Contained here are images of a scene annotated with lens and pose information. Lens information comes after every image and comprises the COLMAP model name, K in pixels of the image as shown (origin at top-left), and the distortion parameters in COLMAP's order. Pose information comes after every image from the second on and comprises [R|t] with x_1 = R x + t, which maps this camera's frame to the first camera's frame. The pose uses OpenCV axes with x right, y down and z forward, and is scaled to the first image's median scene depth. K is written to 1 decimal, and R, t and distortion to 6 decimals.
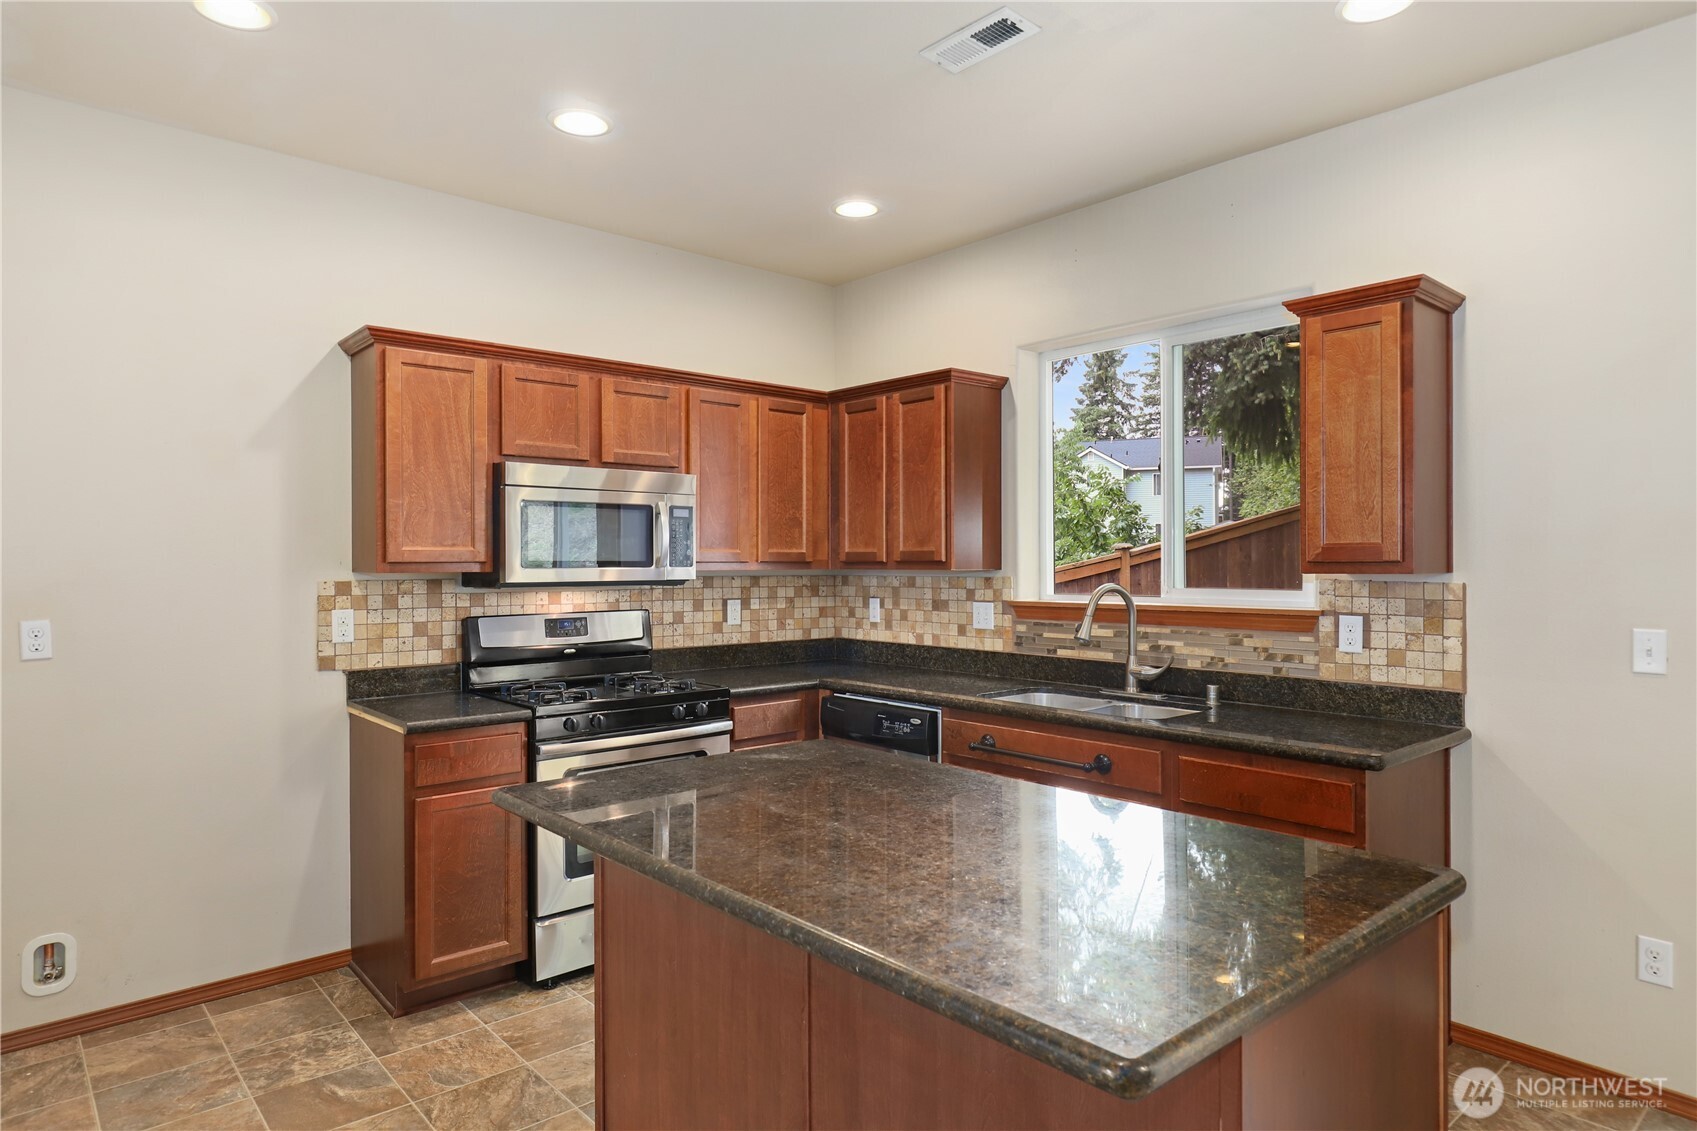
lens RADIAL K [[993.6, 0, 860.1], [0, 993.6, 564.2], [0, 0, 1]] dist [-0.008407, -0.000821]
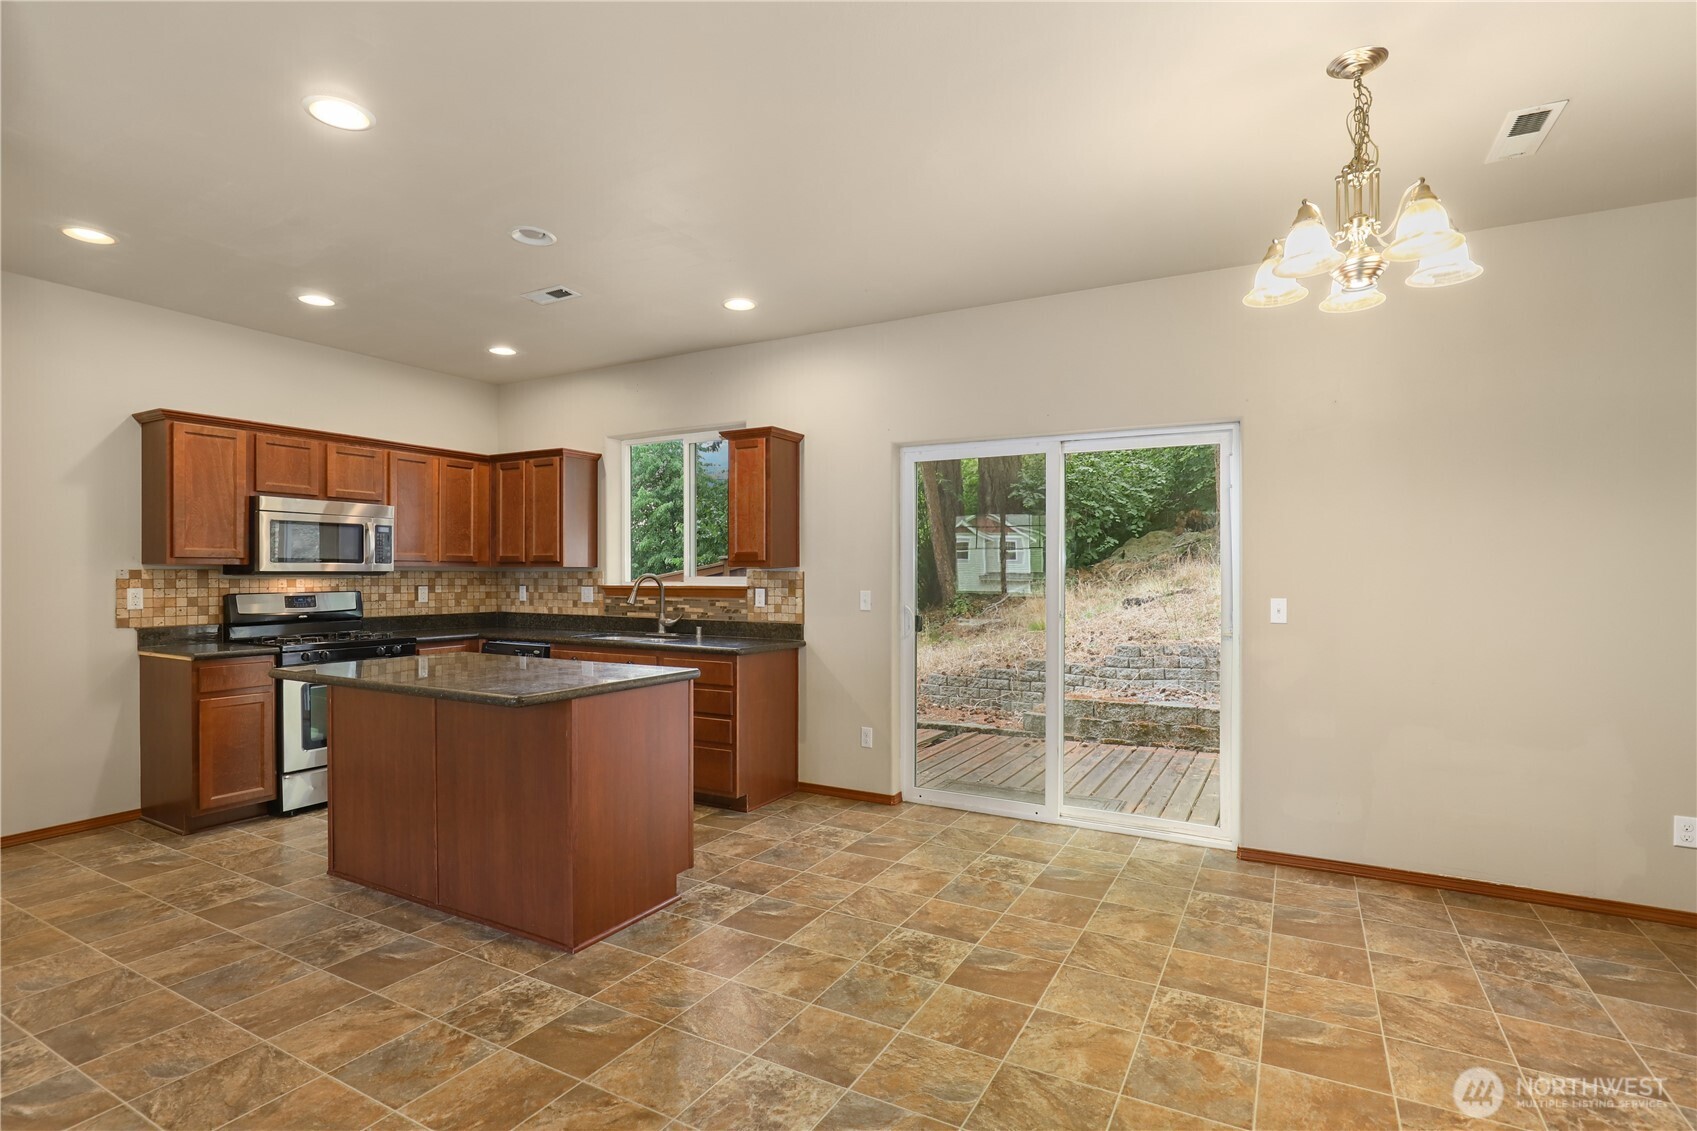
lens RADIAL K [[817.6, 0, 862.9], [0, 817.6, 576.3], [0, 0, 1]] dist [-0.017641, 0.000546]
pose [[0.941744, 0.003072, 0.336317, 0.112044], [-0.003267, 0.999995, 0.000014, 0.021964], [-0.336315, -0.001112, 0.941749, -0.516837]]
